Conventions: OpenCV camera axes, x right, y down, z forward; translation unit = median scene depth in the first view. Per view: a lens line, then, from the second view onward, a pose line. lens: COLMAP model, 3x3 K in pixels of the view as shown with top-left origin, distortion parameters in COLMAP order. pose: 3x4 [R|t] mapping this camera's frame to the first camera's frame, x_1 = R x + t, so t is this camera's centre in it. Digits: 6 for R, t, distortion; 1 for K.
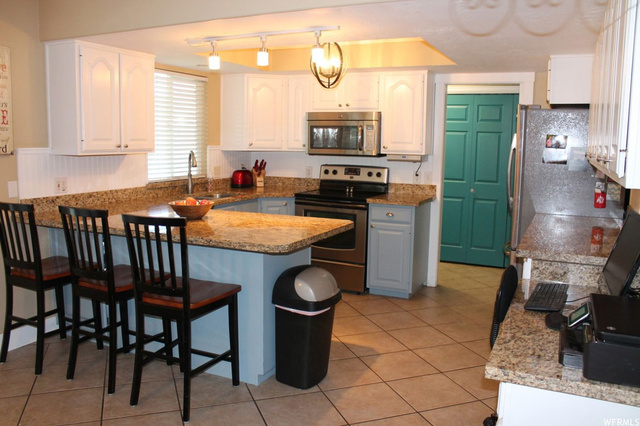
lens RADIAL K [[539.4, 0, 320.0], [0, 539.4, 213.0], [0, 0, 1]] dist [-0.168747, 0.150192]
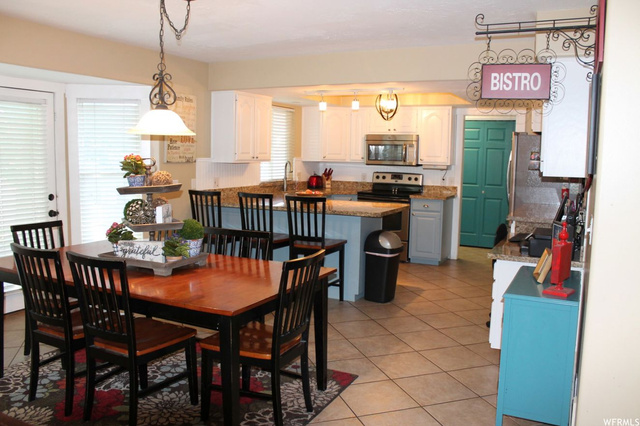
lens RADIAL K [[539.4, 0, 320.0], [0, 539.4, 213.0], [0, 0, 1]] dist [-0.168747, 0.150192]
pose [[0.999712, 0.005072, -0.023450, -0.115494], [-0.005606, 0.999725, -0.022769, 0.053589], [0.023328, 0.022894, 0.999466, -0.427257]]
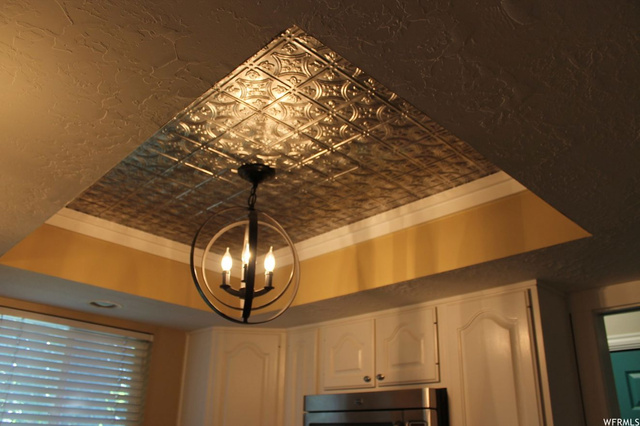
lens RADIAL K [[539.4, 0, 320.0], [0, 539.4, 213.0], [0, 0, 1]] dist [-0.168747, 0.150192]
pose [[0.939527, -0.126518, -0.318249, 0.172367], [-0.058930, 0.855678, -0.514142, -0.085137], [0.337367, 0.501804, 0.796477, 0.555042]]
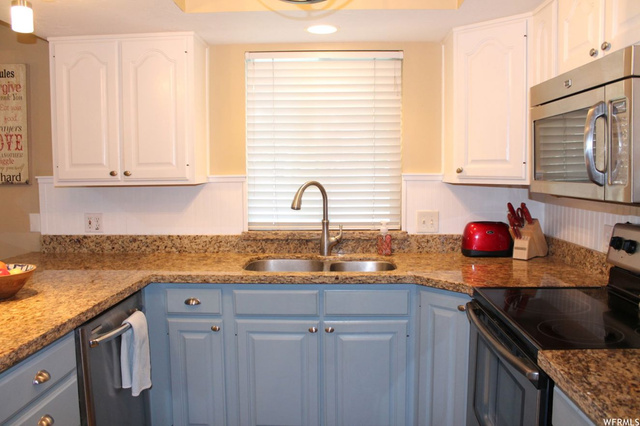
lens RADIAL K [[539.4, 0, 320.0], [0, 539.4, 213.0], [0, 0, 1]] dist [-0.168747, 0.150192]
pose [[0.397501, 0.055252, -0.915937, 0.286448], [-0.110738, 0.993778, 0.011890, -0.087355], [0.910895, 0.096703, 0.401146, 0.748472]]
